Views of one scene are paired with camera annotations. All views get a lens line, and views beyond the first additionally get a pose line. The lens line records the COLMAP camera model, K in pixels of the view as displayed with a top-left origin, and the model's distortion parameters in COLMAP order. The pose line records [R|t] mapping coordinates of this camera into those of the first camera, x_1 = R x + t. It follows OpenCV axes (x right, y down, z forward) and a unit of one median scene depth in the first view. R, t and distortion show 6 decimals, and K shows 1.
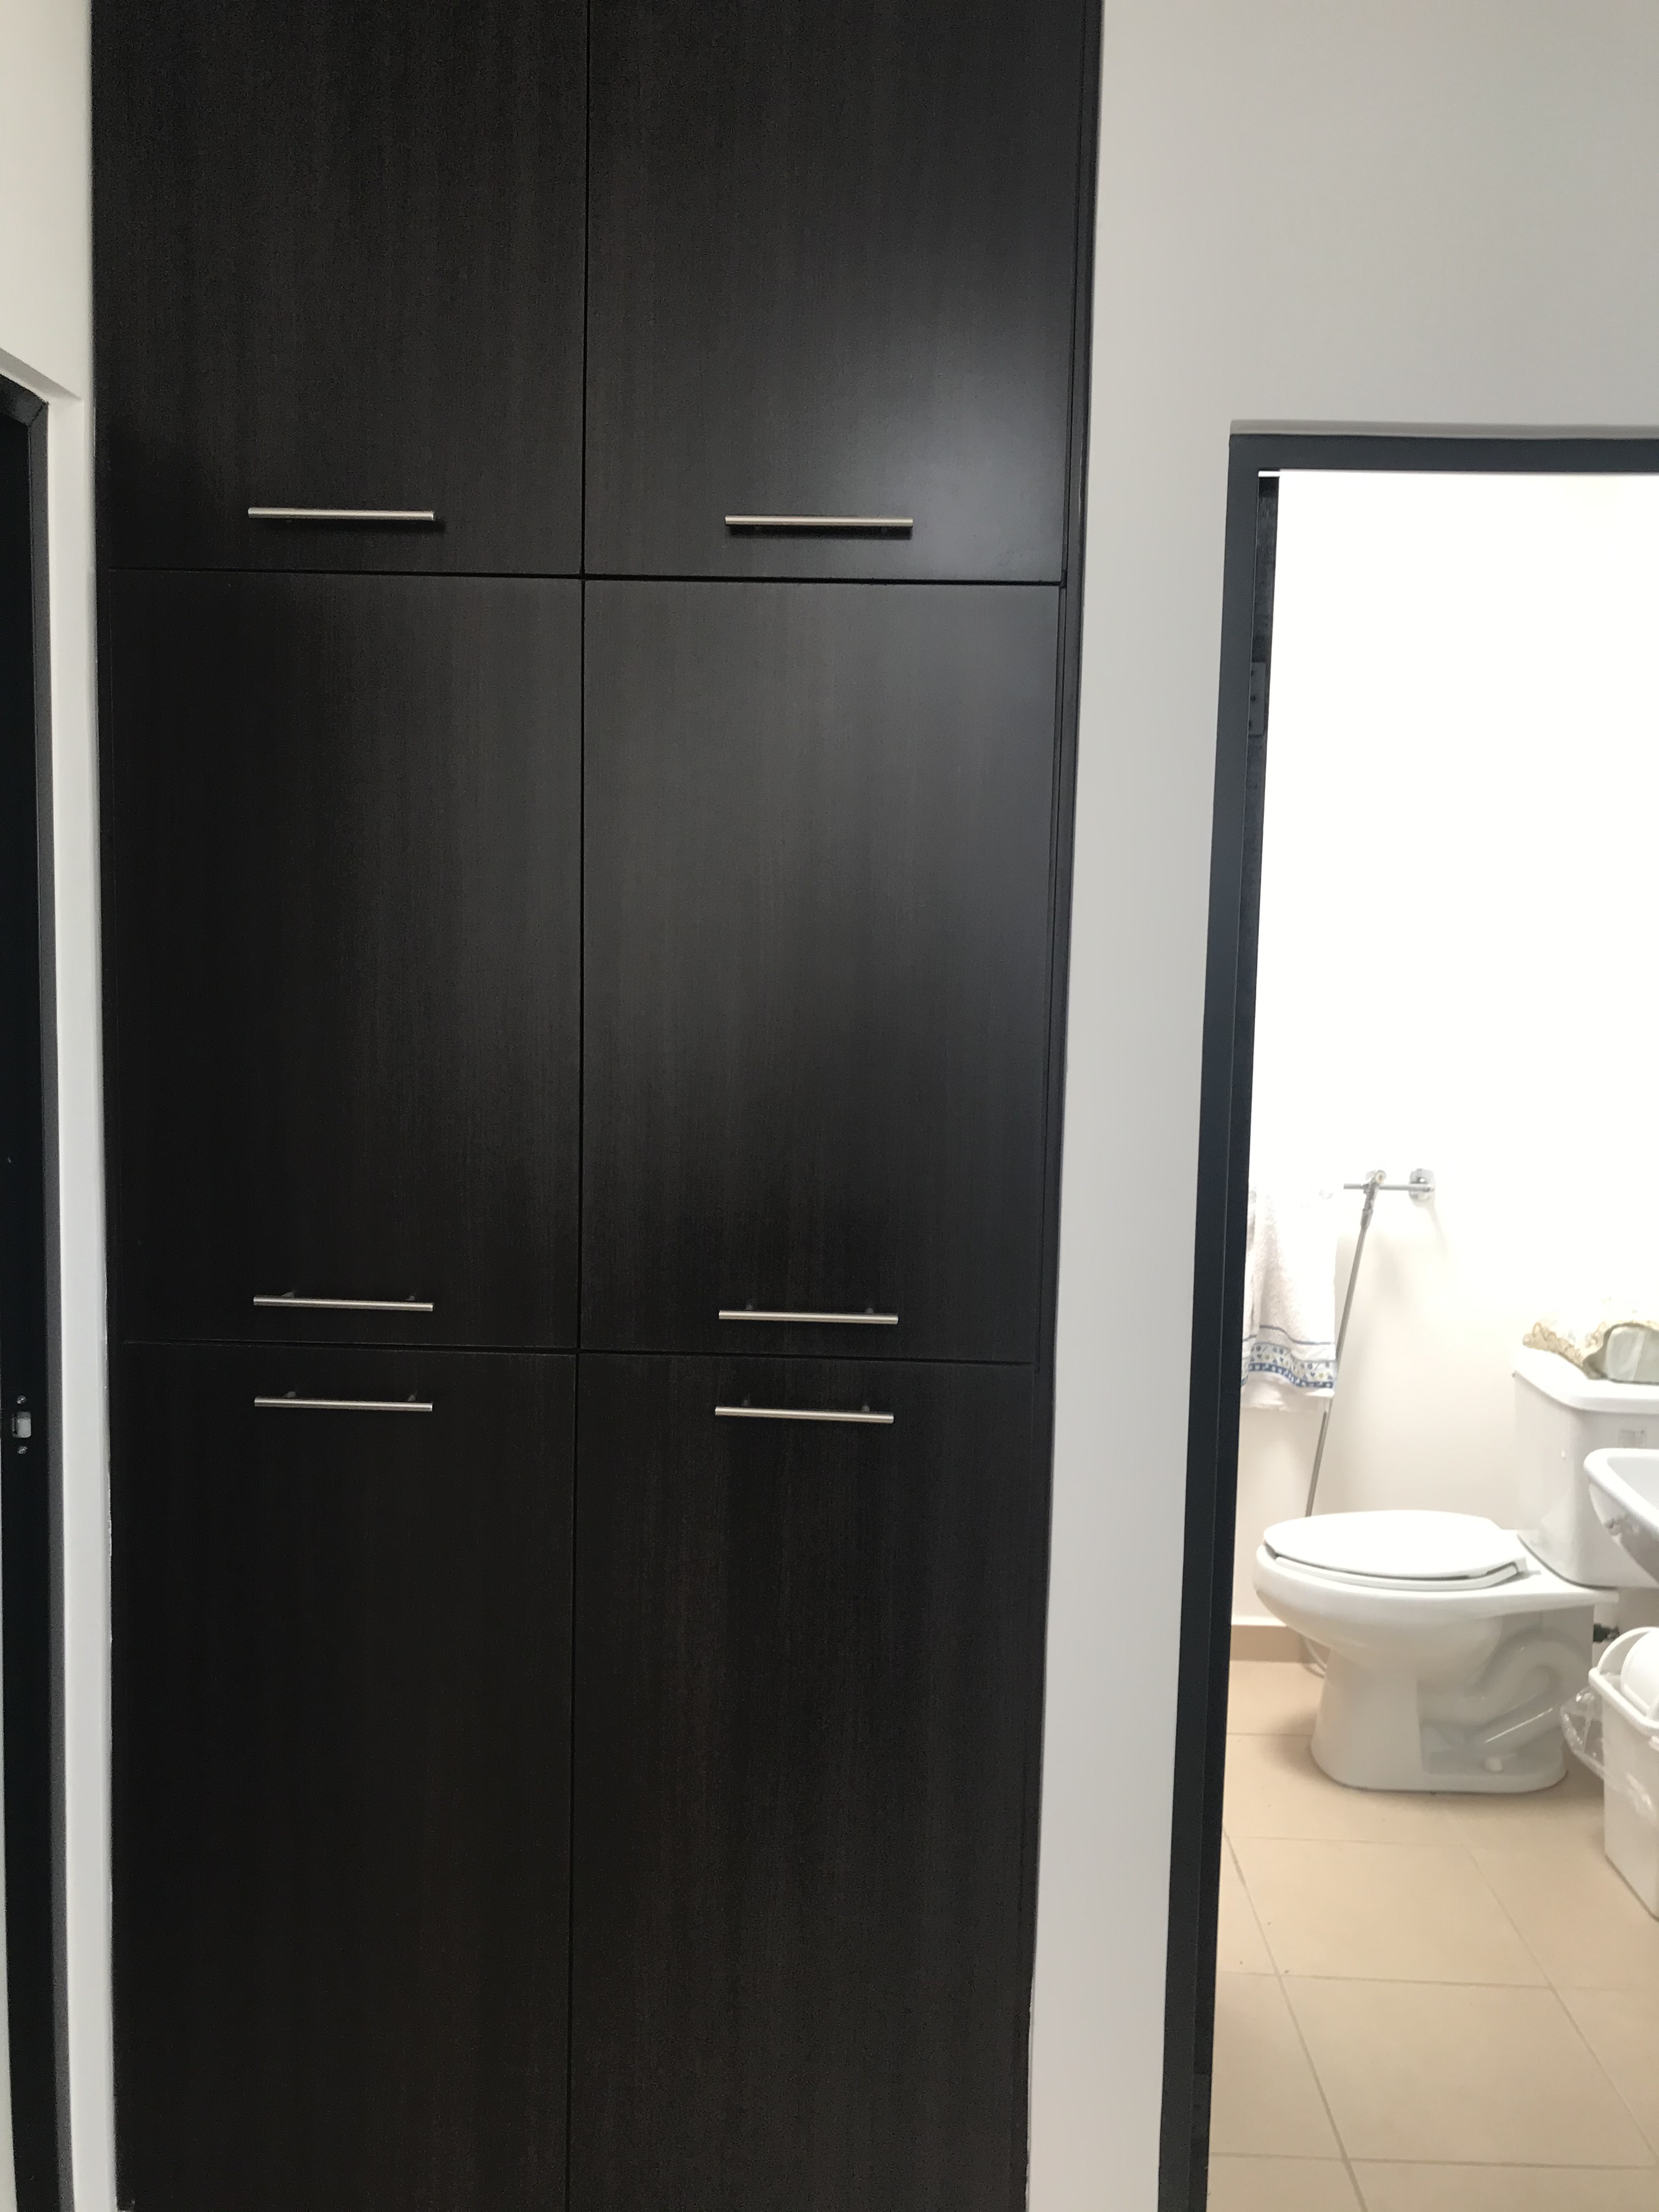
lens RADIAL K [[1836.5, 0, 819.1], [0, 1836.5, 1103.7], [0, 0, 1]] dist [0.047345, -0.055658]
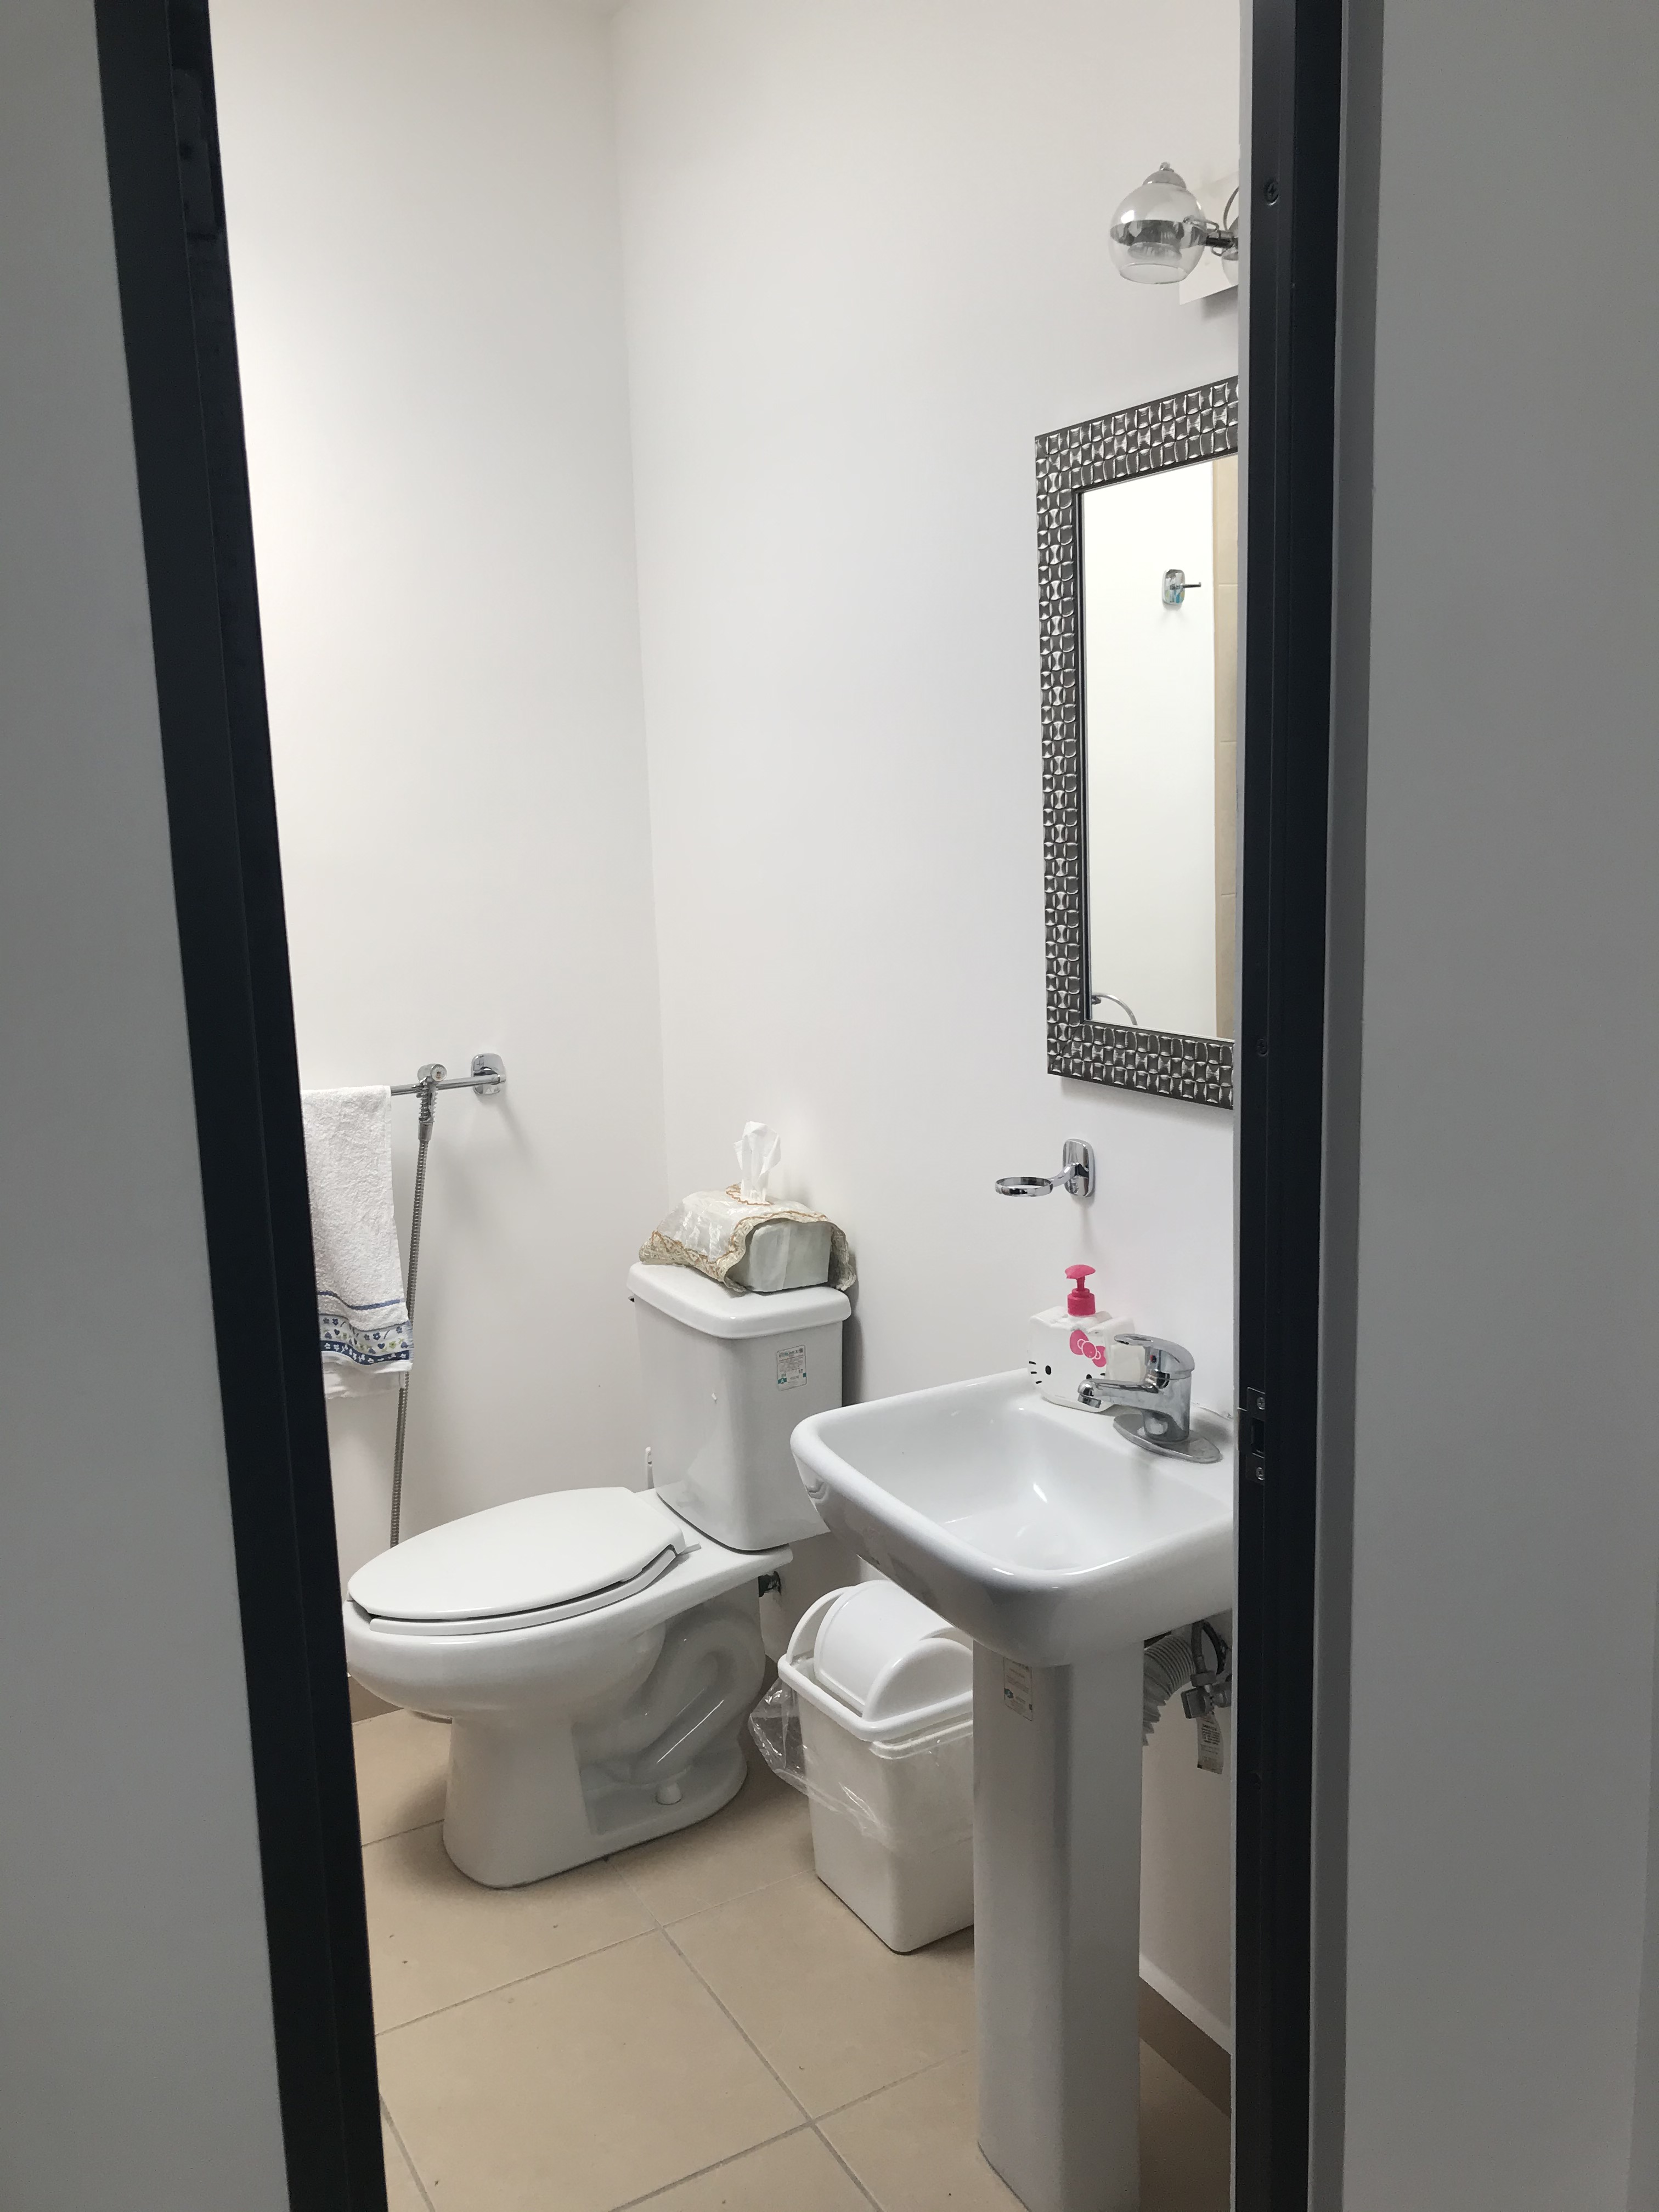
lens RADIAL K [[1836.5, 0, 810.8], [0, 1836.5, 1103.3], [0, 0, 1]] dist [0.047345, -0.055658]
pose [[0.856823, -0.140585, 0.496075, 0.066670], [0.108554, 0.989732, 0.092990, -0.001094], [-0.504055, -0.025825, 0.863286, 0.299094]]
